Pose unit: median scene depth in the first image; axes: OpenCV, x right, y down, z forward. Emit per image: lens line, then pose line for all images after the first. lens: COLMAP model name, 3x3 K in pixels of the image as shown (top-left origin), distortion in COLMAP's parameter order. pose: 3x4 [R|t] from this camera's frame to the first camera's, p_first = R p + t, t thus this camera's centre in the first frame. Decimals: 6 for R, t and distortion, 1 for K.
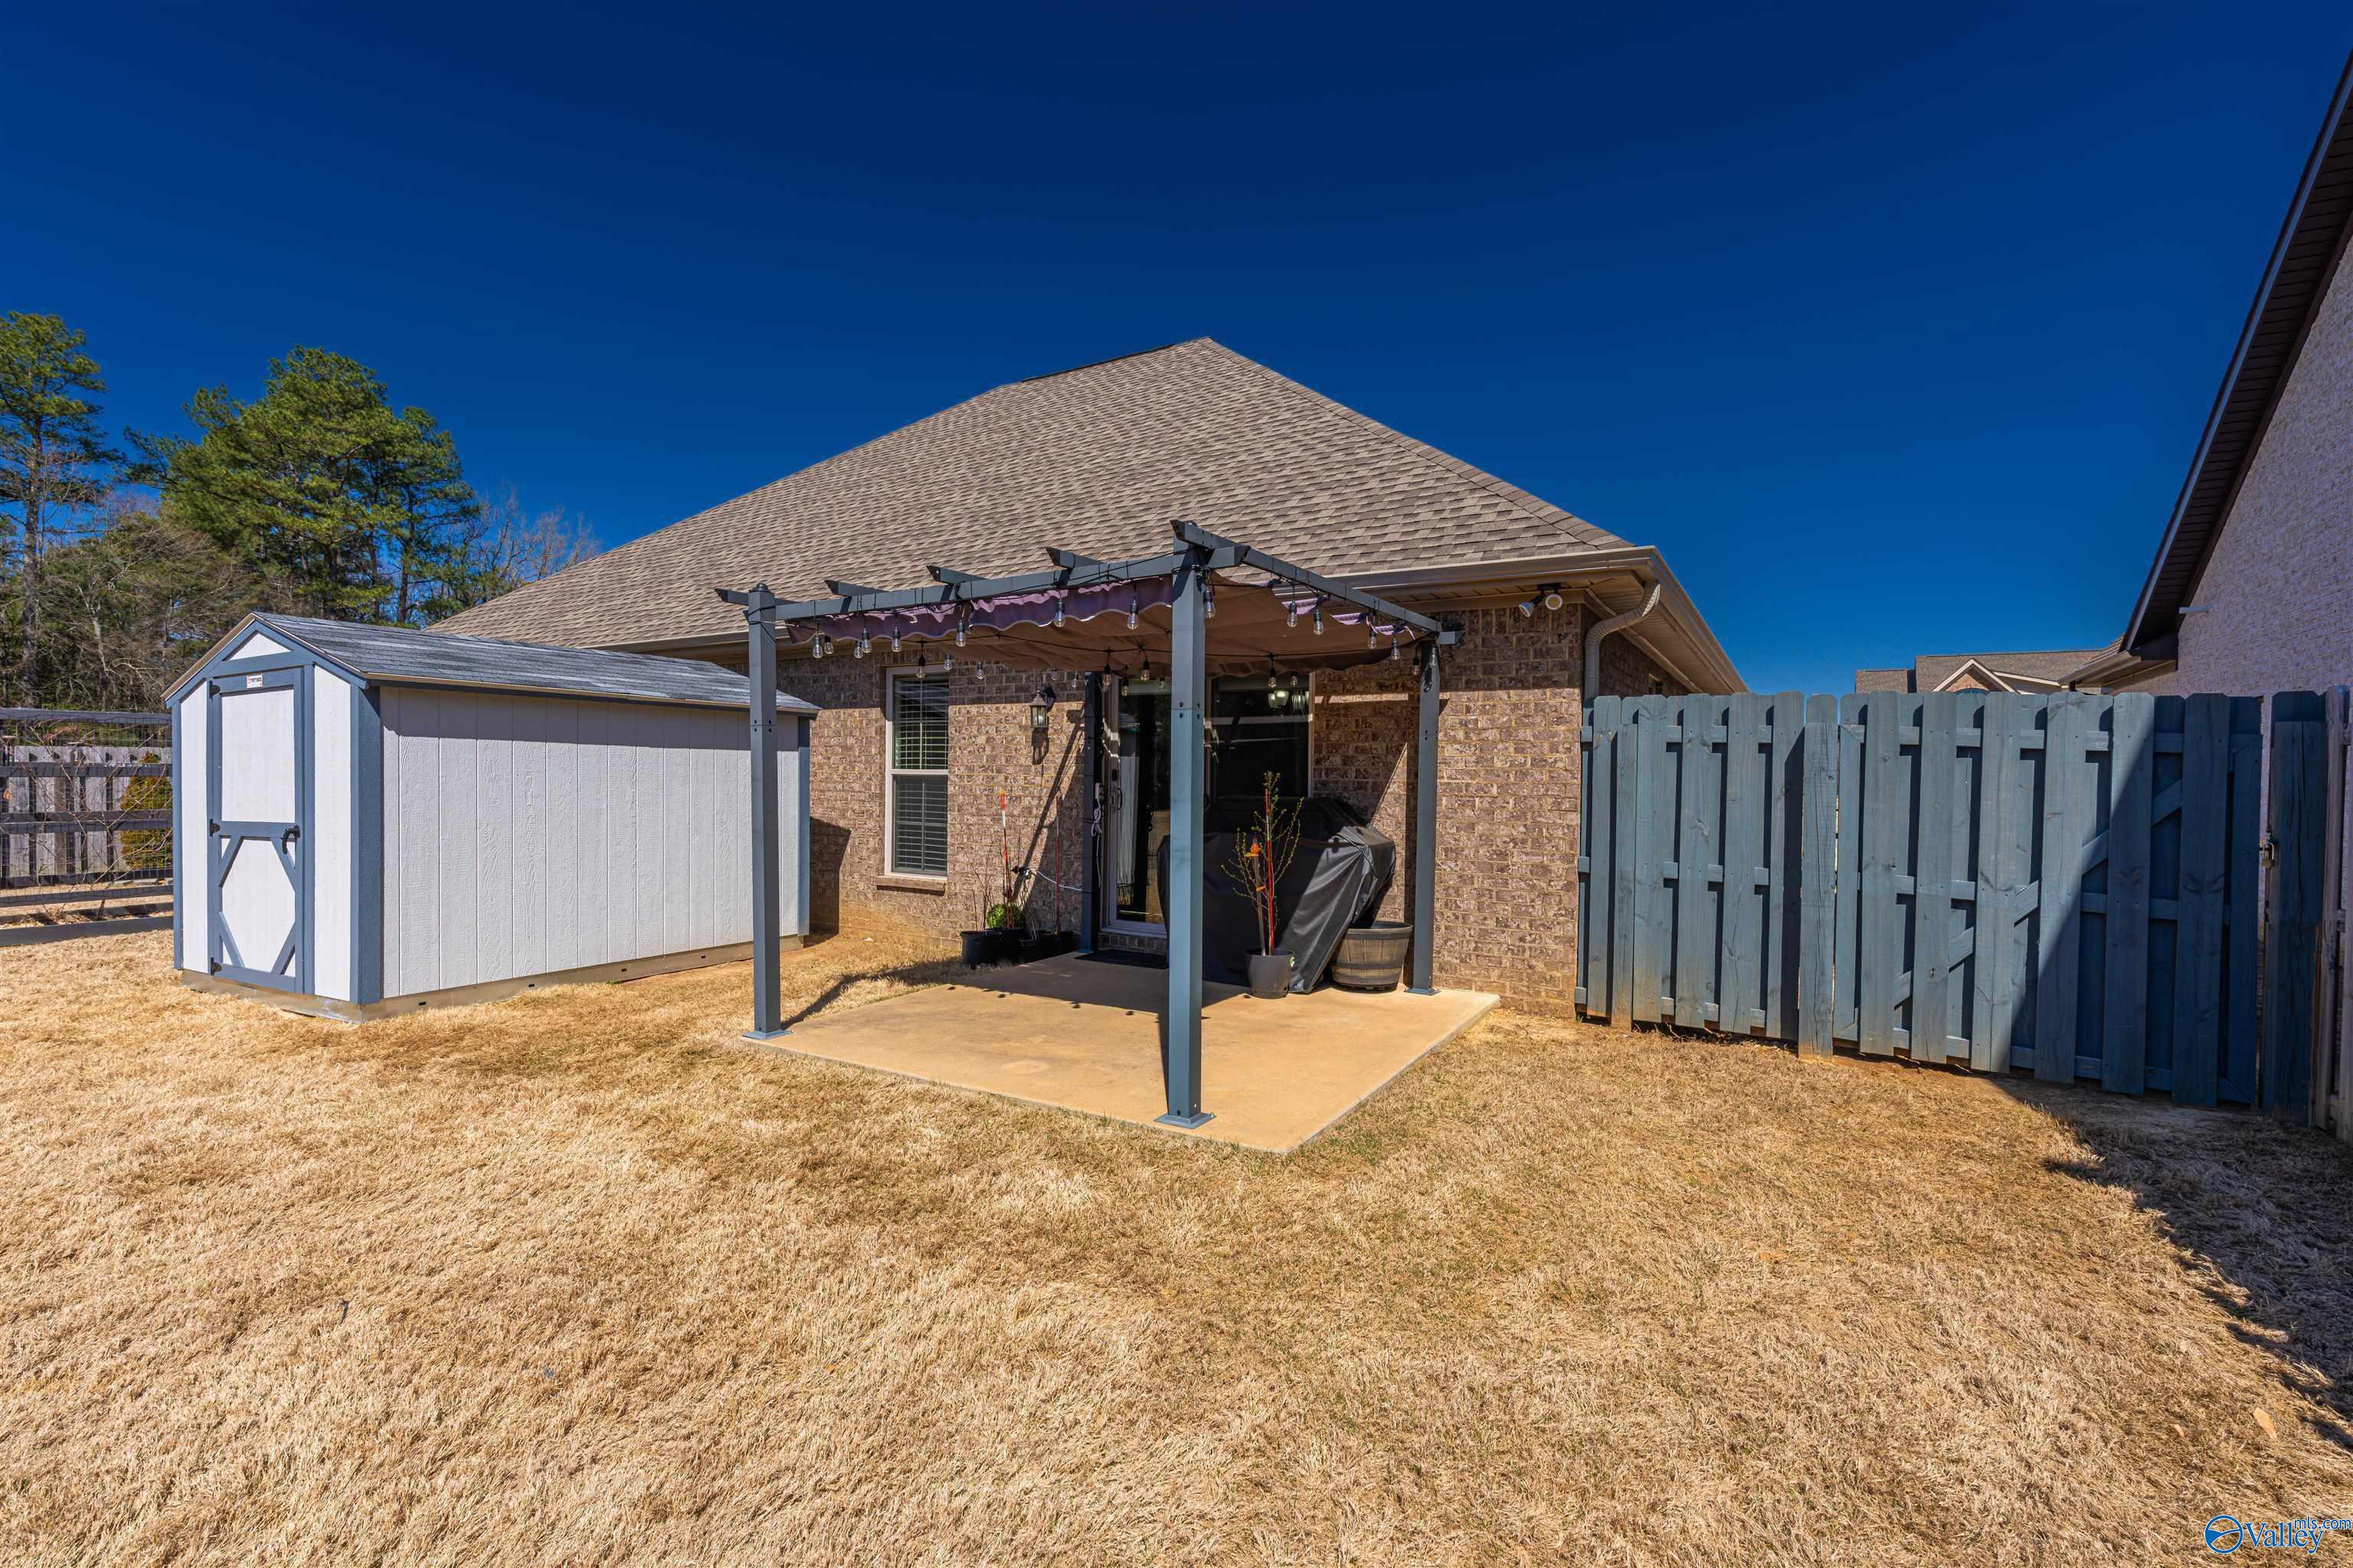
lens RADIAL K [[1063.9, 0, 1175.8], [0, 1063.9, 791.5], [0, 0, 1]] dist [-0.043831, 0.022729]
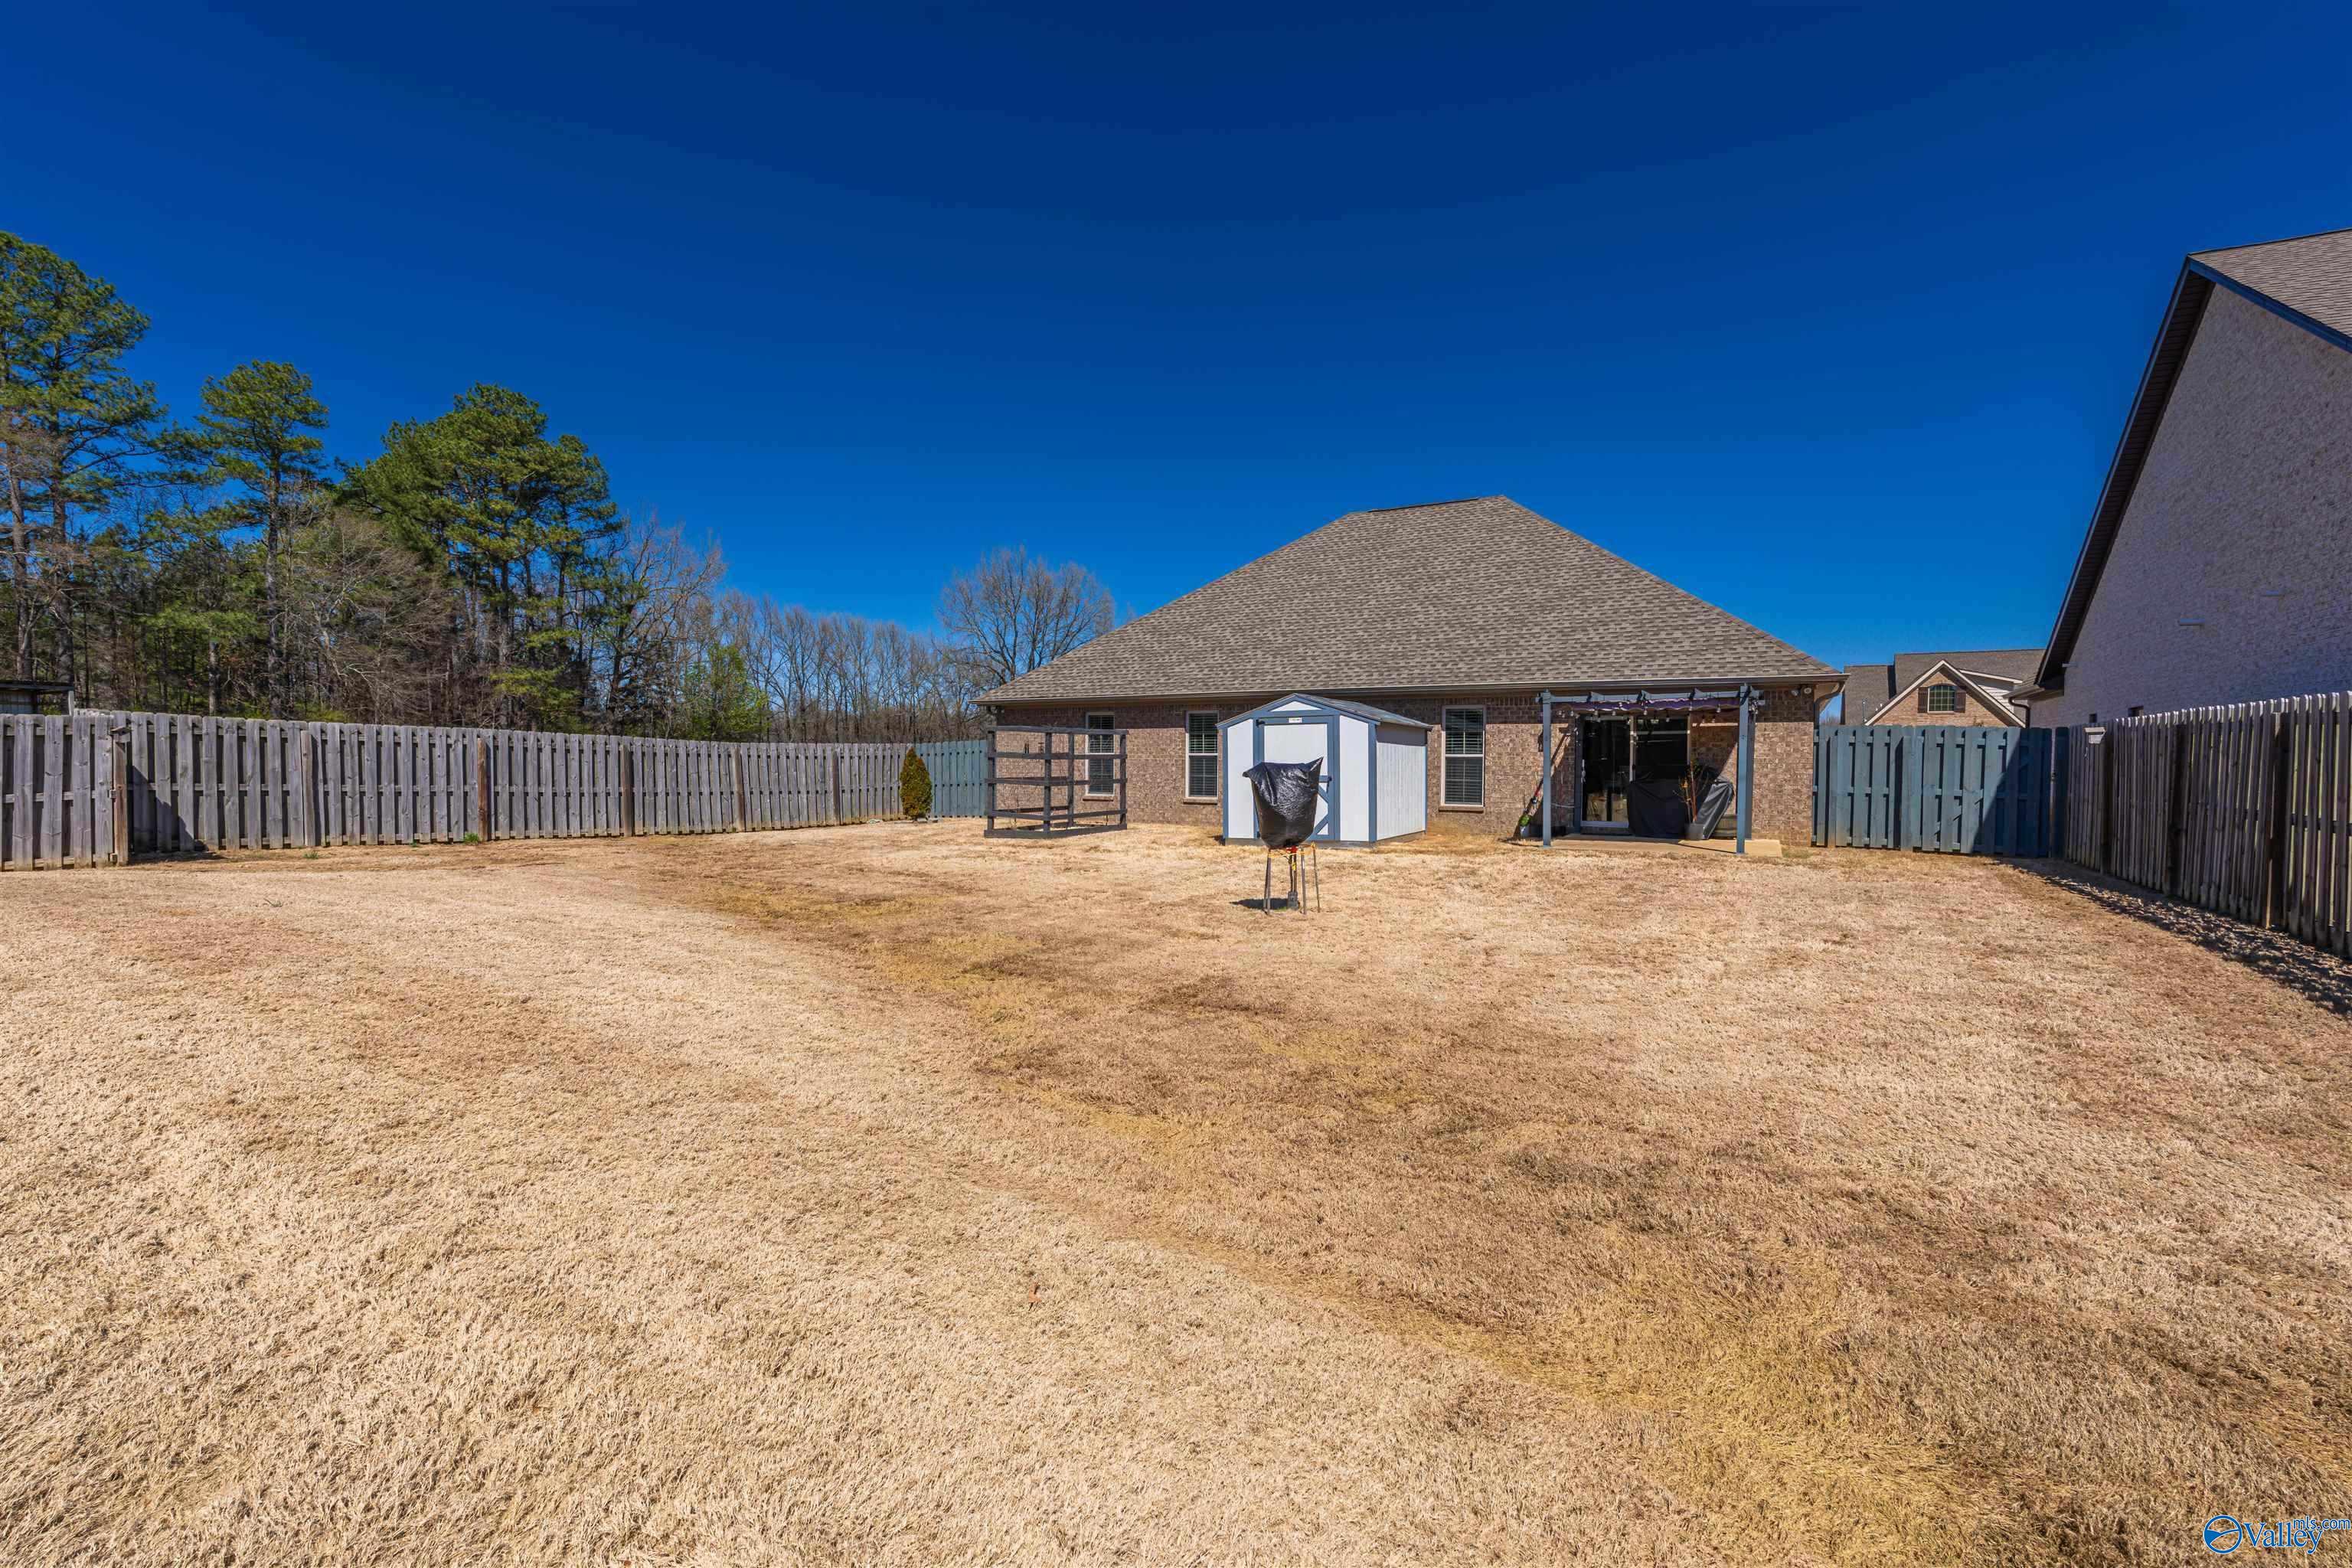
lens RADIAL K [[1039.4, 0, 1183.4], [0, 1039.4, 788.4], [0, 0, 1]] dist [-0.042757, 0.022471]
pose [[0.999853, -0.006228, 0.015975, -1.187075], [0.006042, 0.999914, 0.011664, 0.027474], [-0.016047, -0.011566, 0.999804, -1.482942]]
